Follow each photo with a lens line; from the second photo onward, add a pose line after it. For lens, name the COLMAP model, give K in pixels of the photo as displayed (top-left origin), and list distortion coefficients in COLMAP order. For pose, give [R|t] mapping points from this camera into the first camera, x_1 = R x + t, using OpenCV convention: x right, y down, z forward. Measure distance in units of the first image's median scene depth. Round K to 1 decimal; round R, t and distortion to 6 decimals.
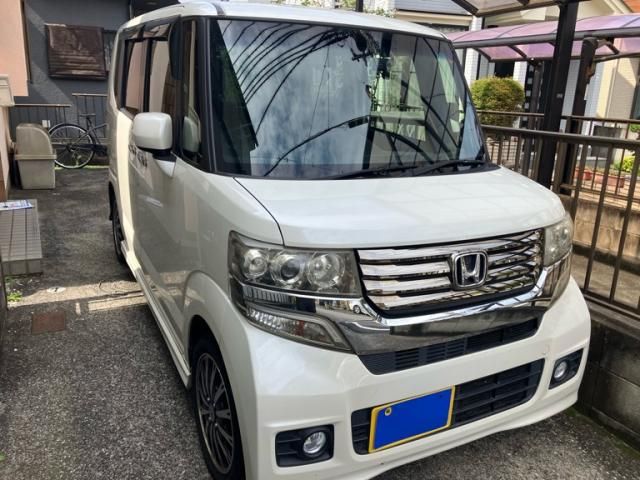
lens RADIAL K [[516.8, 0, 309.0], [0, 516.8, 238.8], [0, 0, 1]] dist [-0.004227, 0.003079]
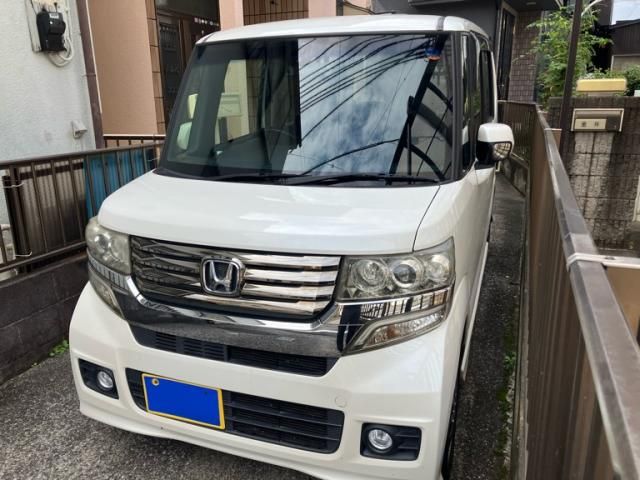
lens RADIAL K [[516.8, 0, 309.0], [0, 516.8, 238.8], [0, 0, 1]] dist [-0.004227, 0.003079]
pose [[0.685912, 0.157231, -0.710495, 1.052622], [-0.163357, 0.984728, 0.060213, -0.094816], [0.709112, 0.074764, 0.701121, 0.377562]]
